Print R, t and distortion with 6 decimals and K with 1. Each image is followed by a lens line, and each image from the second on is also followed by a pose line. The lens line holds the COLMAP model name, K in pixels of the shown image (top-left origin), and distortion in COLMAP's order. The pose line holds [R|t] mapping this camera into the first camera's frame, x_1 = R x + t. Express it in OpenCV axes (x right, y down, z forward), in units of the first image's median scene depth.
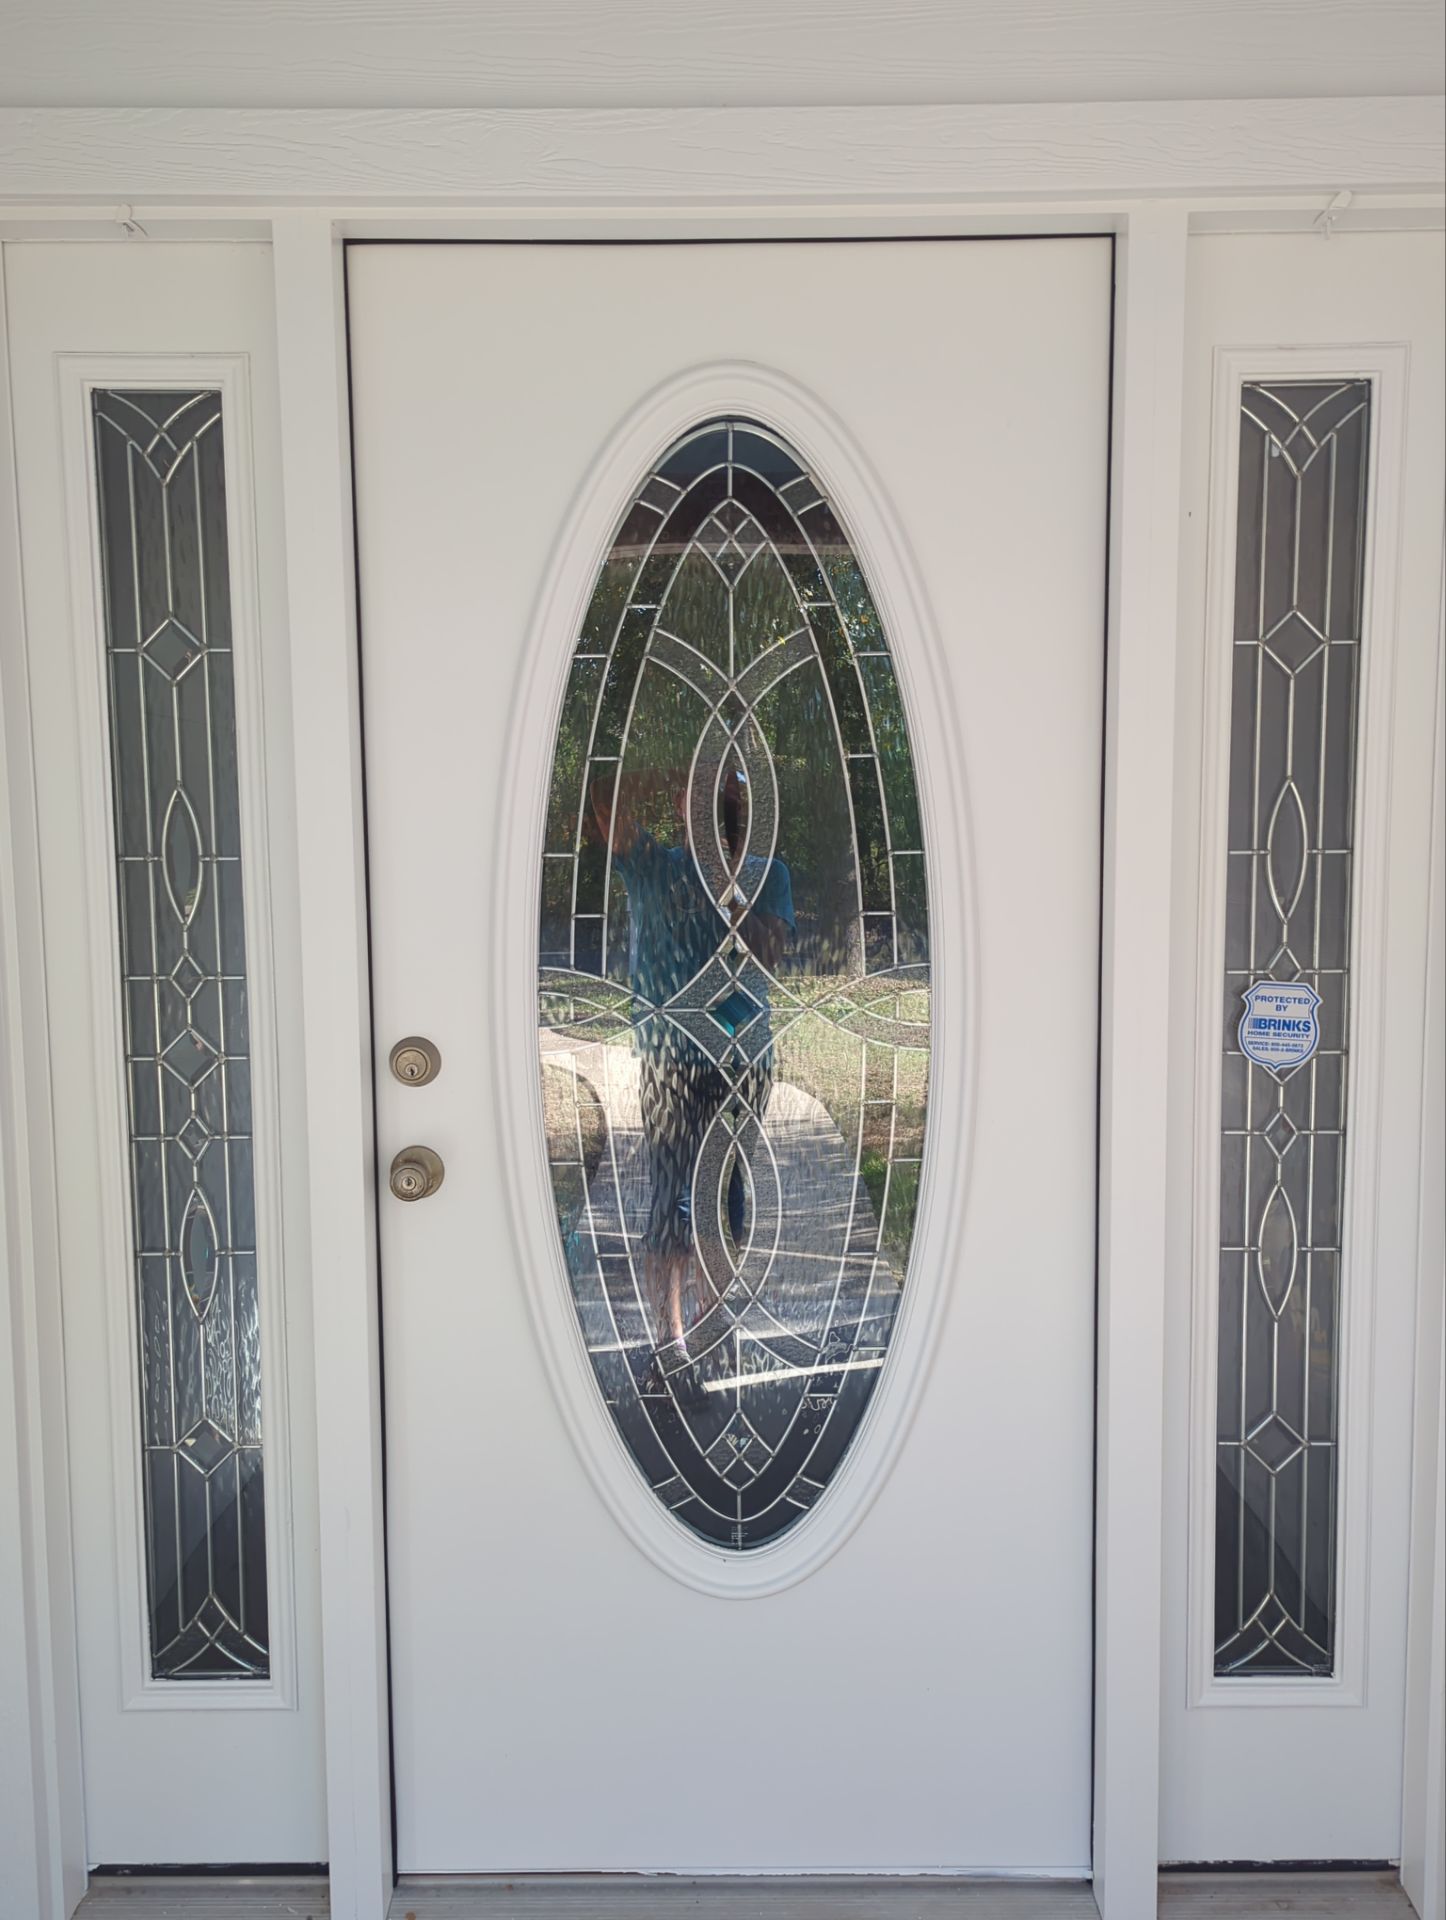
lens RADIAL K [[1561.3, 0, 685.2], [0, 1561.3, 961.0], [0, 0, 1]] dist [0.075802, -0.083604]
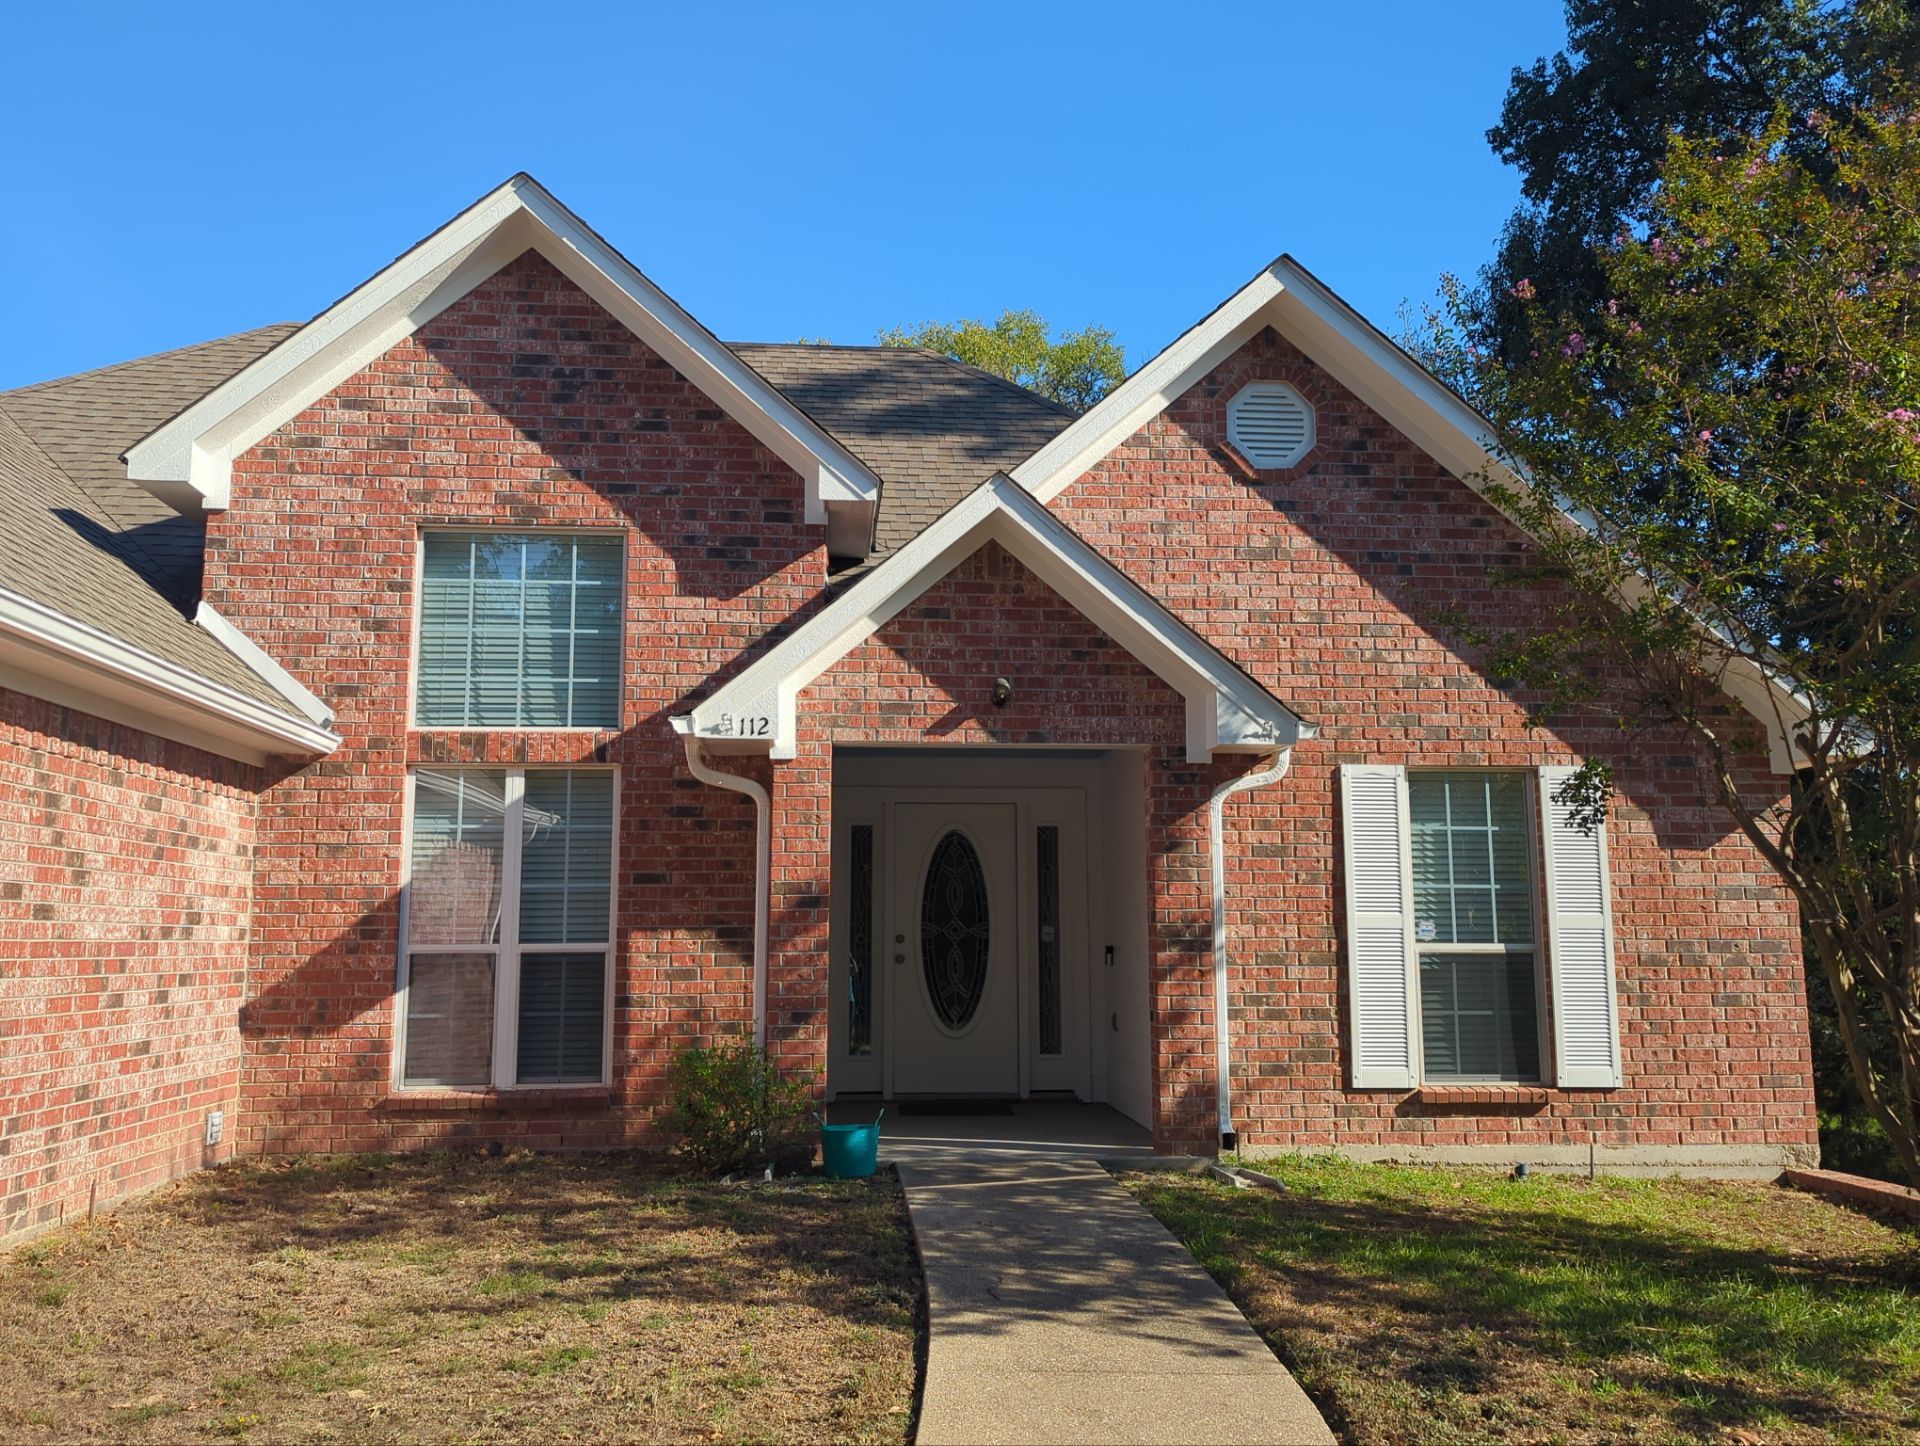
lens RADIAL K [[1561.3, 0, 937.1], [0, 1561.3, 721.8], [0, 0, 1]] dist [0.075802, -0.083604]
pose [[0.995955, 0.019970, 0.087608, -0.565963], [0.001178, 0.972005, -0.234958, 0.649619], [-0.089847, 0.234111, 0.968049, -4.840855]]
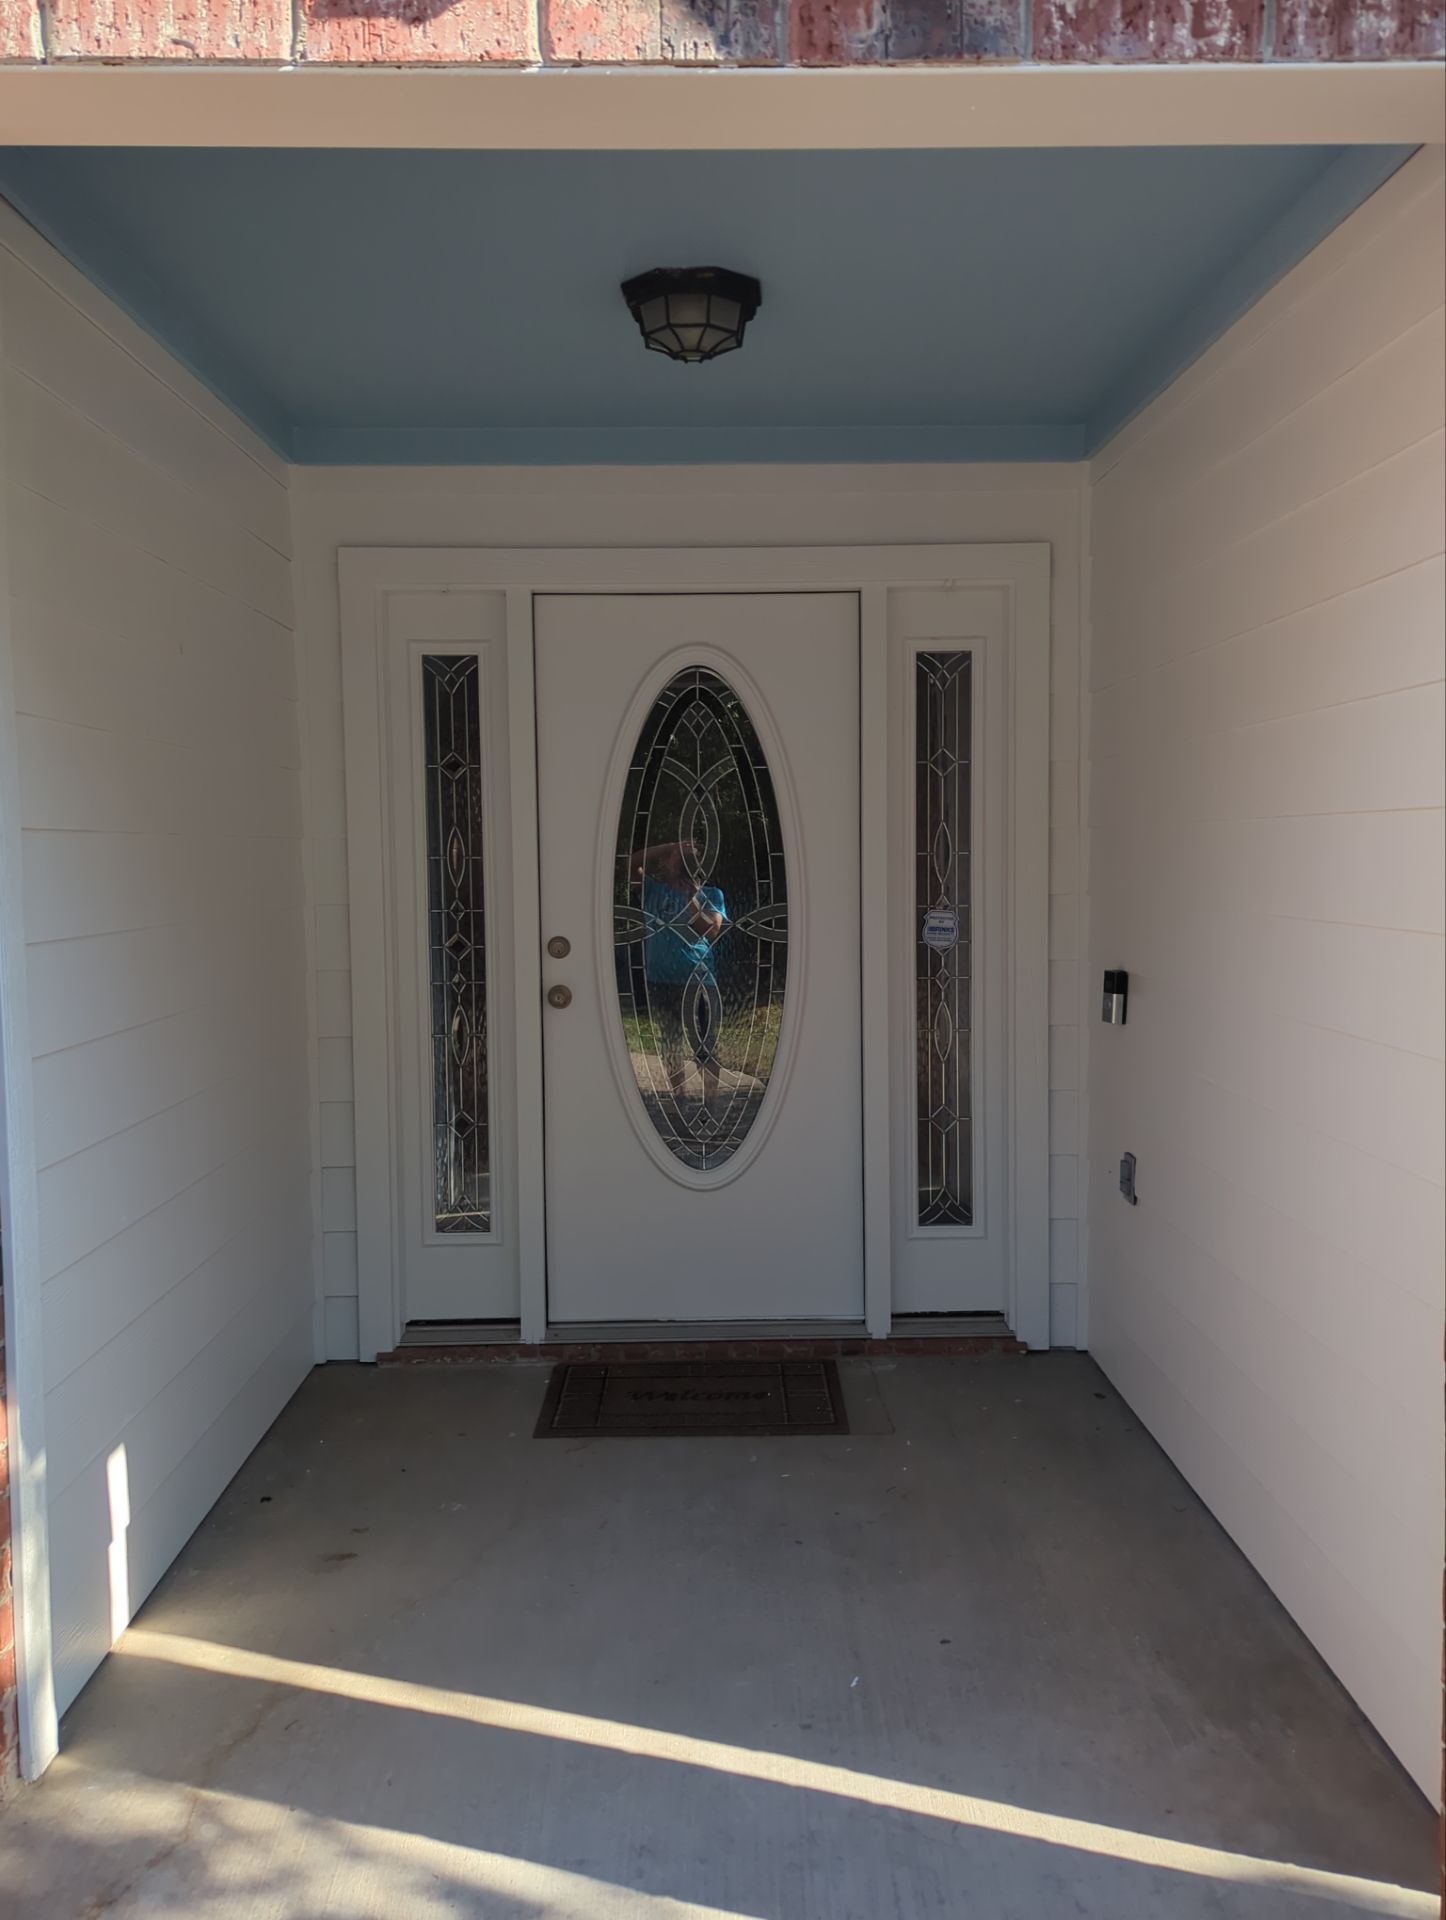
lens RADIAL K [[1561.3, 0, 685.2], [0, 1561.3, 961.0], [0, 0, 1]] dist [0.075802, -0.083604]
pose [[0.999937, -0.003525, 0.010611, -0.015111], [0.003799, 0.999656, -0.025956, 0.144935], [-0.010516, 0.025994, 0.999607, -1.262039]]
